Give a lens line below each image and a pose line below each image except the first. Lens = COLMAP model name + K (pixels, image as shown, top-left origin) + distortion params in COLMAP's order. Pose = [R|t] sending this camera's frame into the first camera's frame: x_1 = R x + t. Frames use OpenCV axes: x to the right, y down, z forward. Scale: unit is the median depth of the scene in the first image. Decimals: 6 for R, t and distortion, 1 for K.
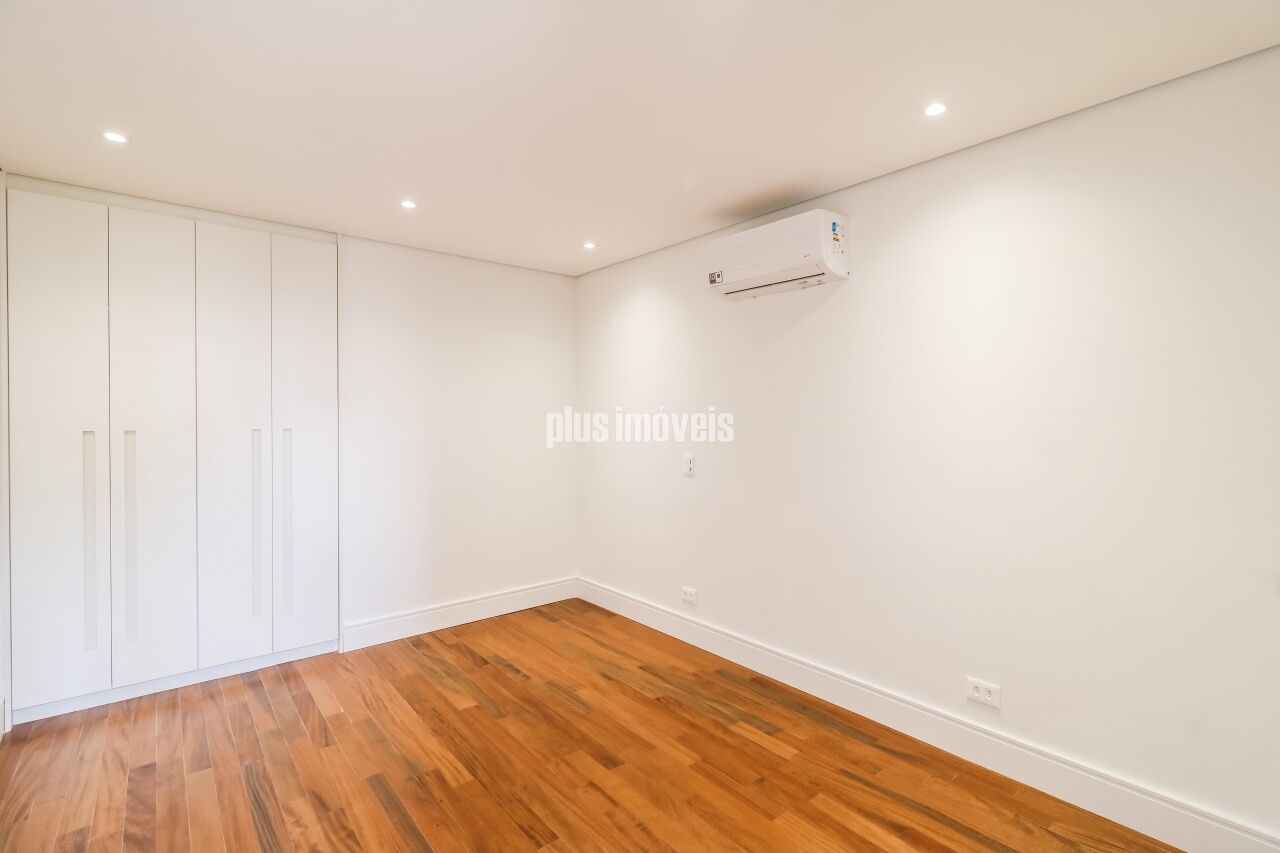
lens RADIAL K [[589.1, 0, 643.0], [0, 589.1, 419.9], [0, 0, 1]] dist [0.008502, -0.002918]
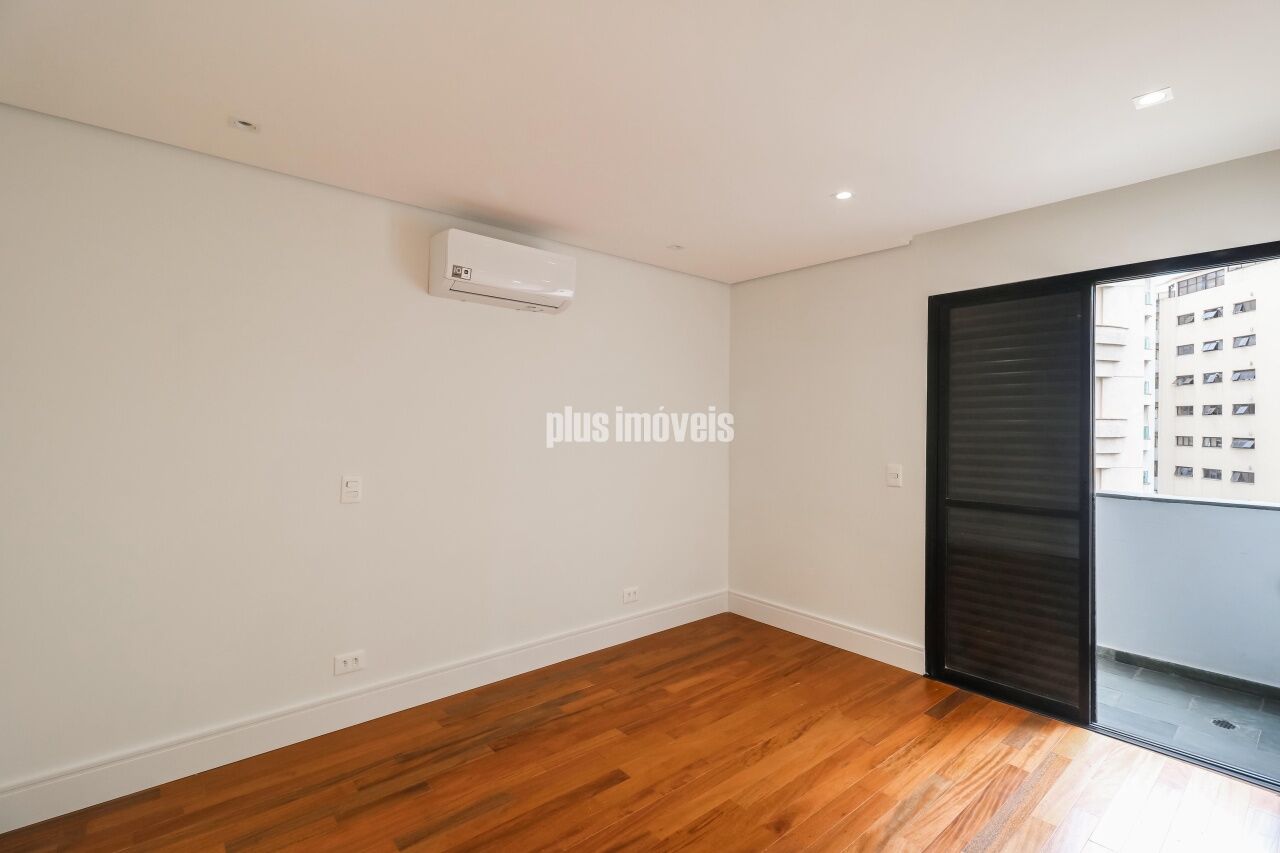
lens RADIAL K [[589.1, 0, 643.1], [0, 589.1, 429.2], [0, 0, 1]] dist [0.008502, -0.002918]
pose [[-0.006655, -0.006929, 0.999954, -0.843132], [0.002941, 0.999972, 0.006948, -0.006845], [-0.999974, 0.002988, -0.006634, 0.783048]]
